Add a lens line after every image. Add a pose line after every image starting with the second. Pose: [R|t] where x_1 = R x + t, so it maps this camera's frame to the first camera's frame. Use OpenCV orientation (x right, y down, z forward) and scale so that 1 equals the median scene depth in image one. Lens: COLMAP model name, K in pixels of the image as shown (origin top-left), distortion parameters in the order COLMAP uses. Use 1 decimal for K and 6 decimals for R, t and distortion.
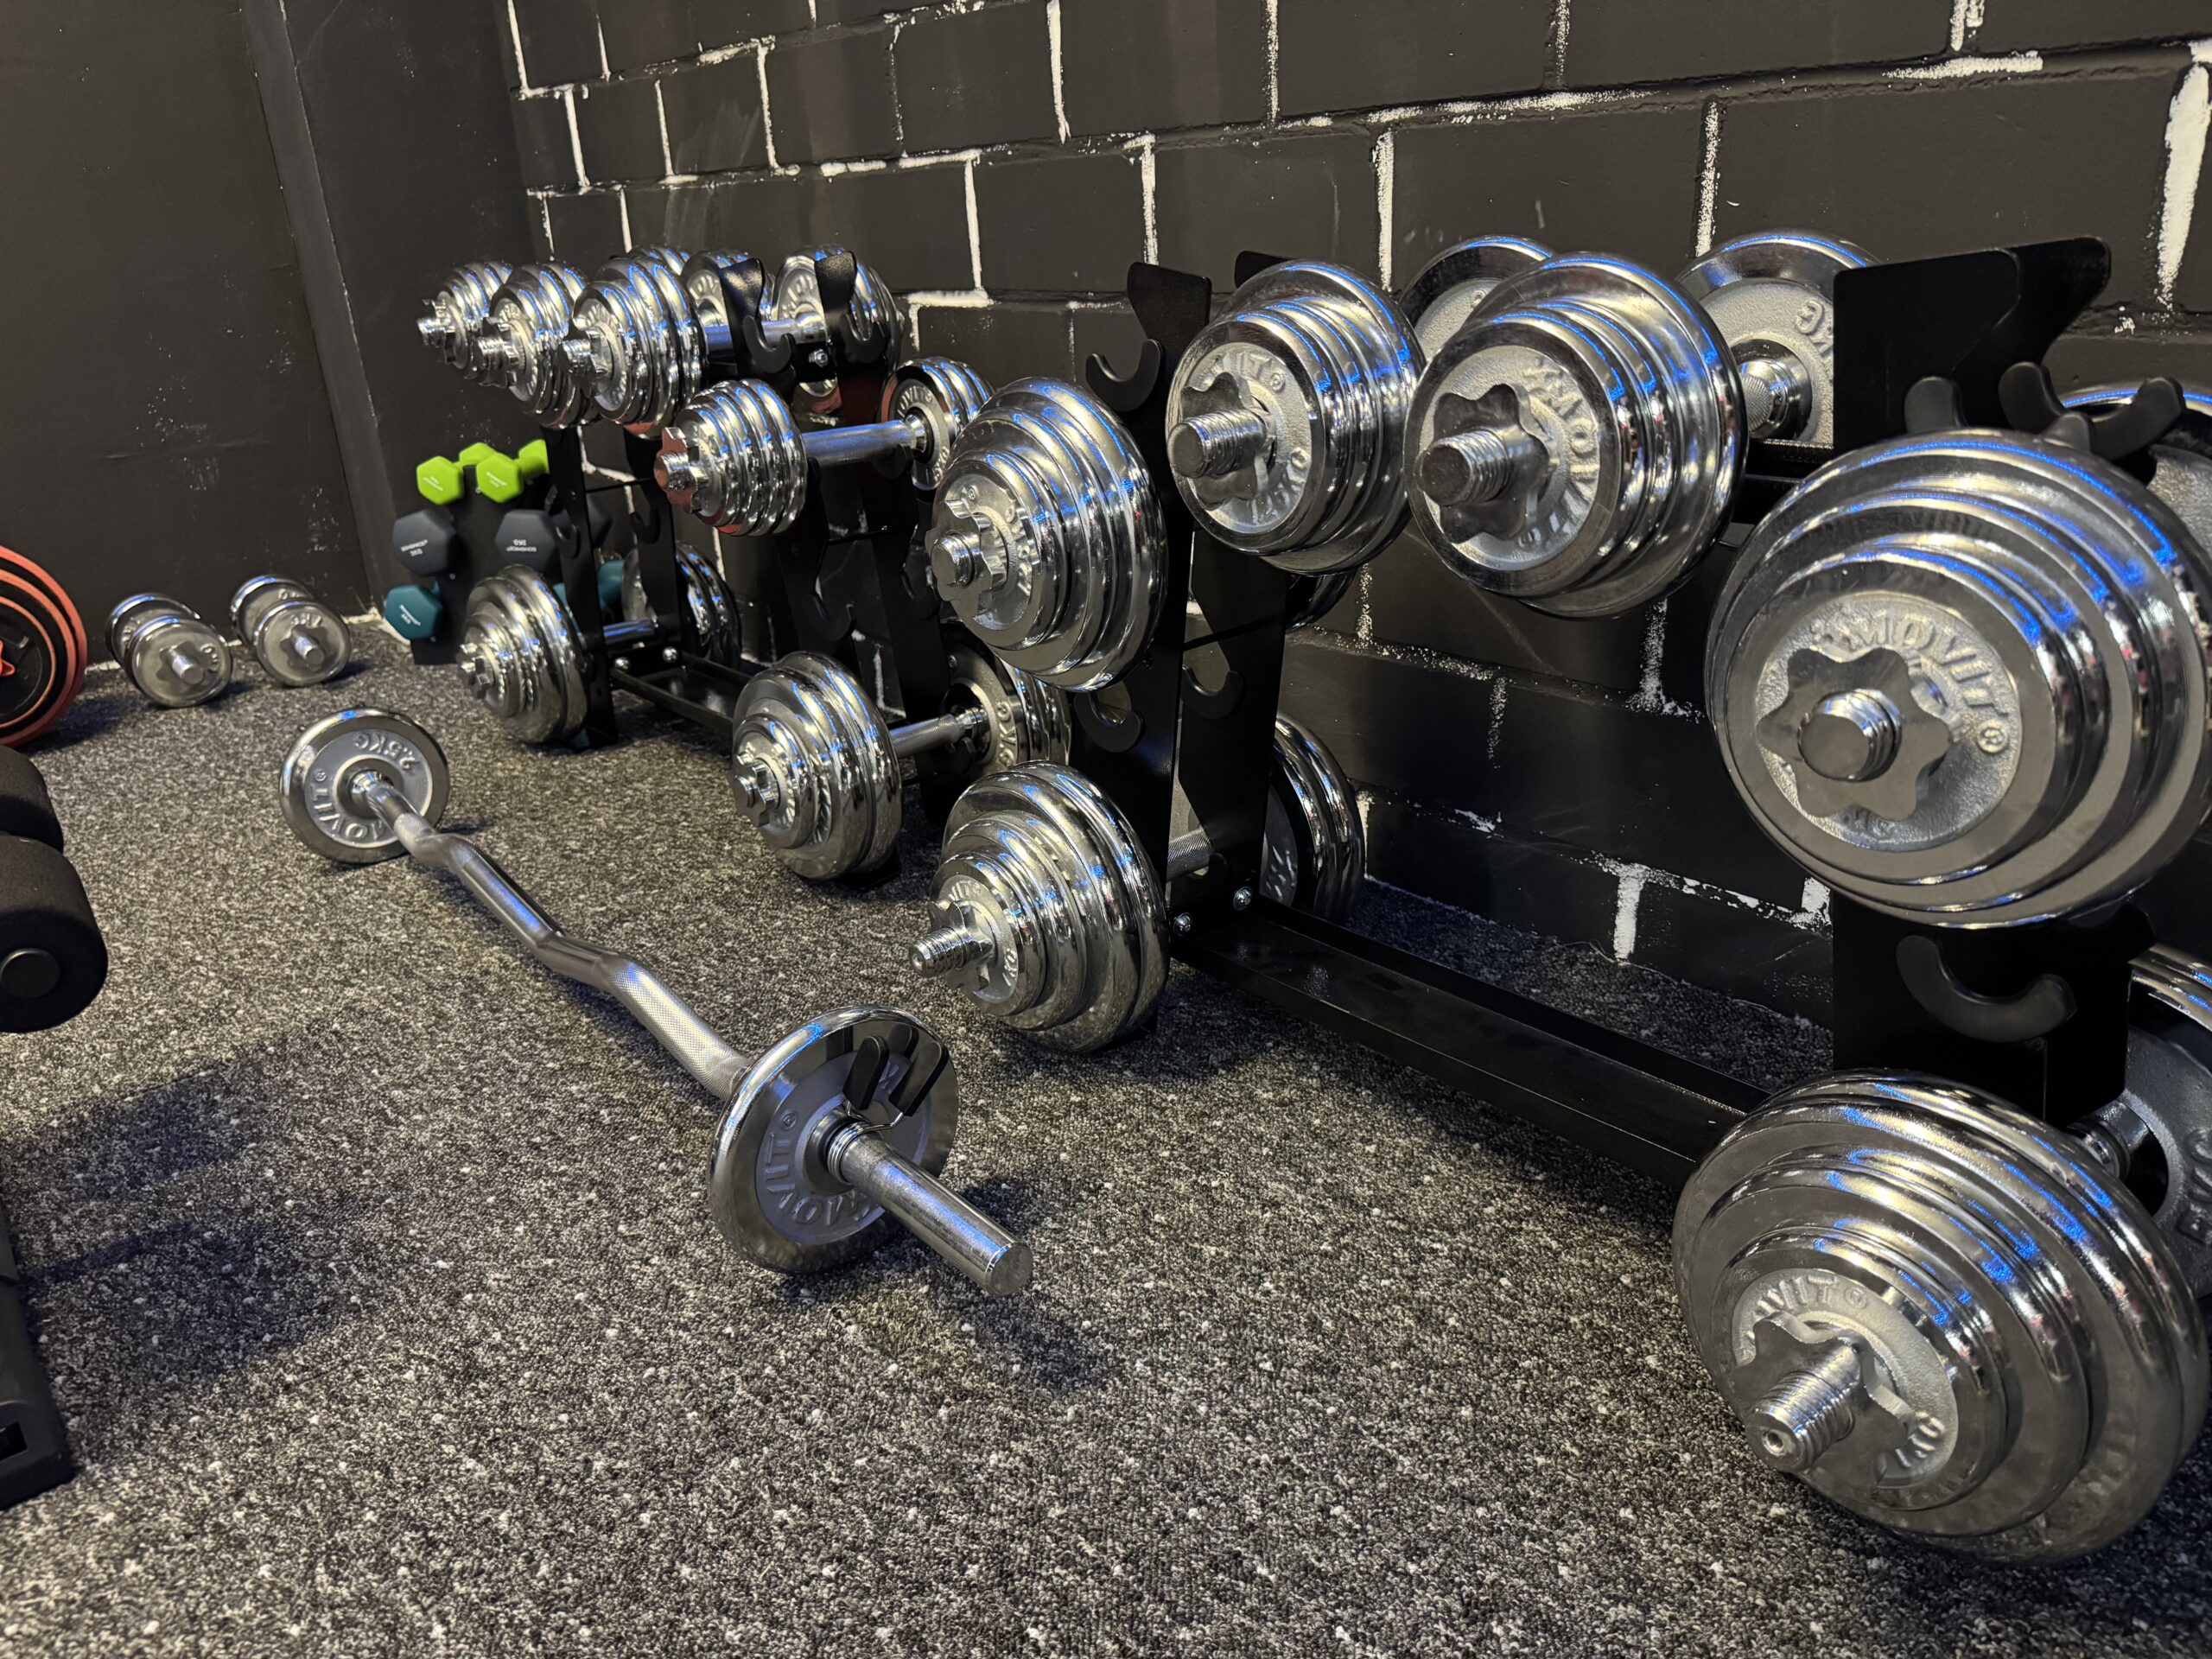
lens RADIAL K [[1537.5, 0, 1106.0], [0, 1537.5, 829.5], [0, 0, 1]] dist [-0.002457, -0.005768]
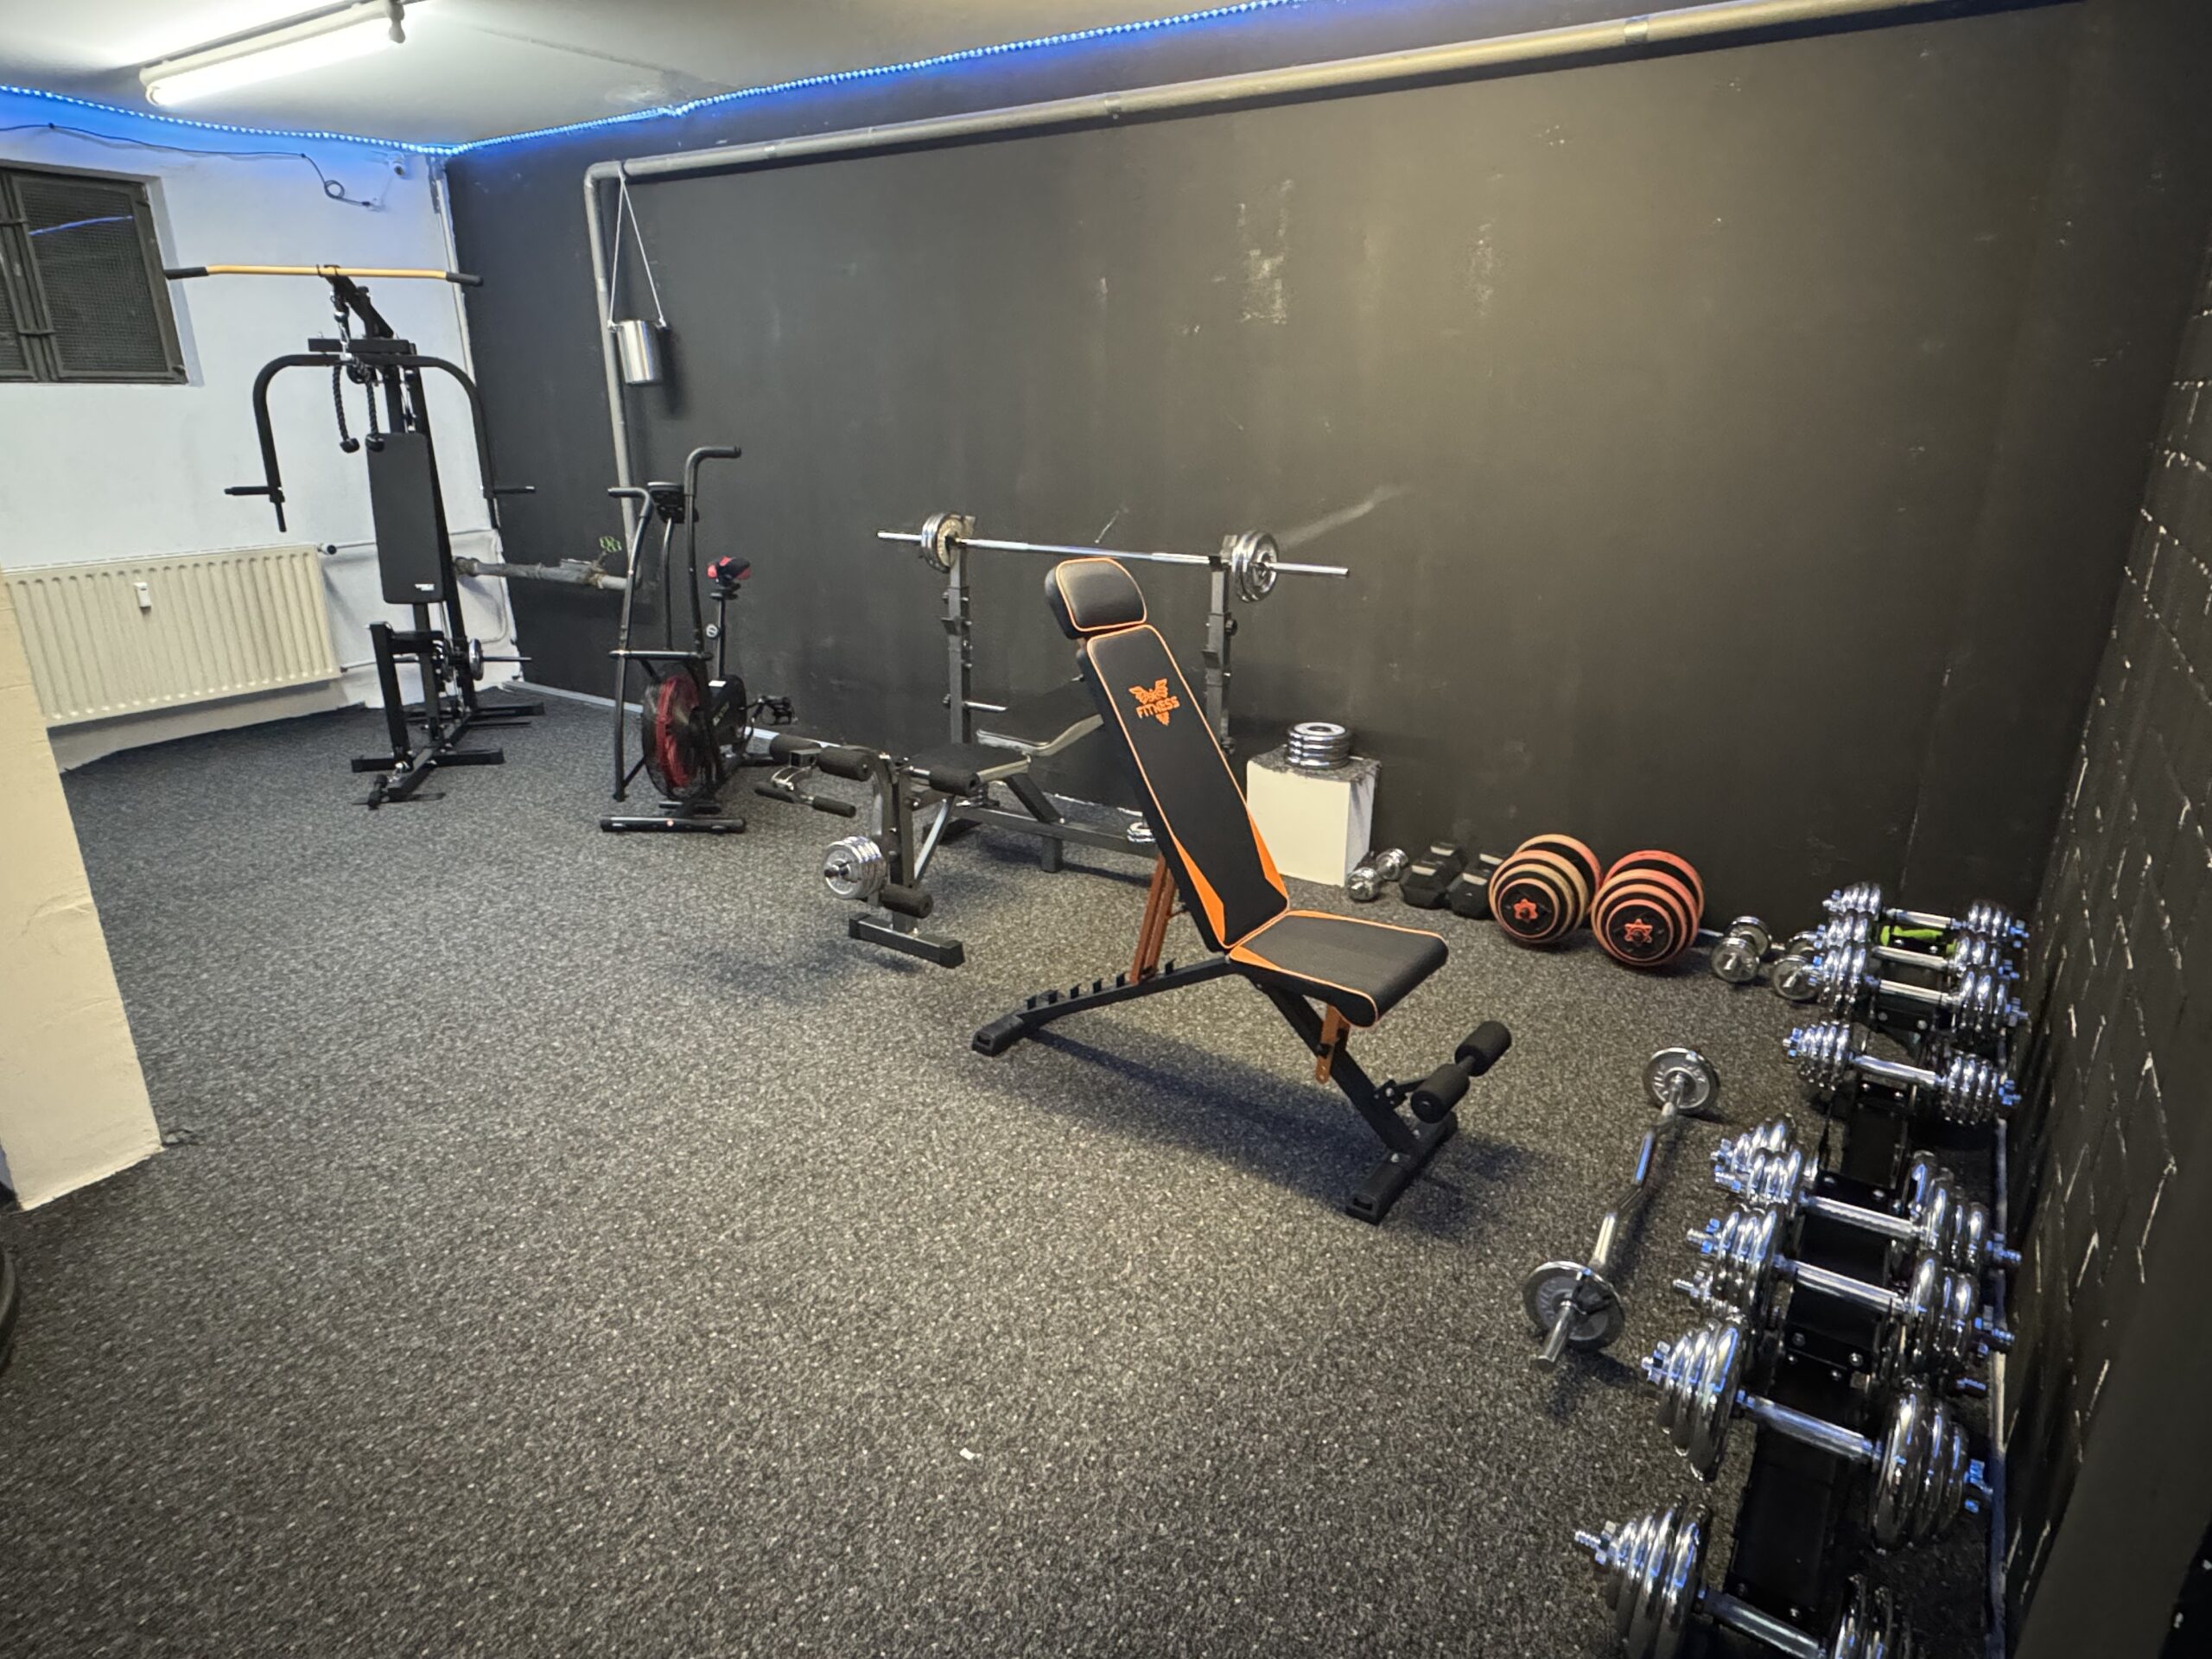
lens RADIAL K [[1285.3, 0, 1106.0], [0, 1285.3, 829.5], [0, 0, 1]] dist [-0.001494, -0.000490]
pose [[0.269831, 0.353698, -0.895594, 1.234982], [-0.376794, 0.894712, 0.239826, -0.723514], [0.886125, 0.272742, 0.374692, -0.779149]]
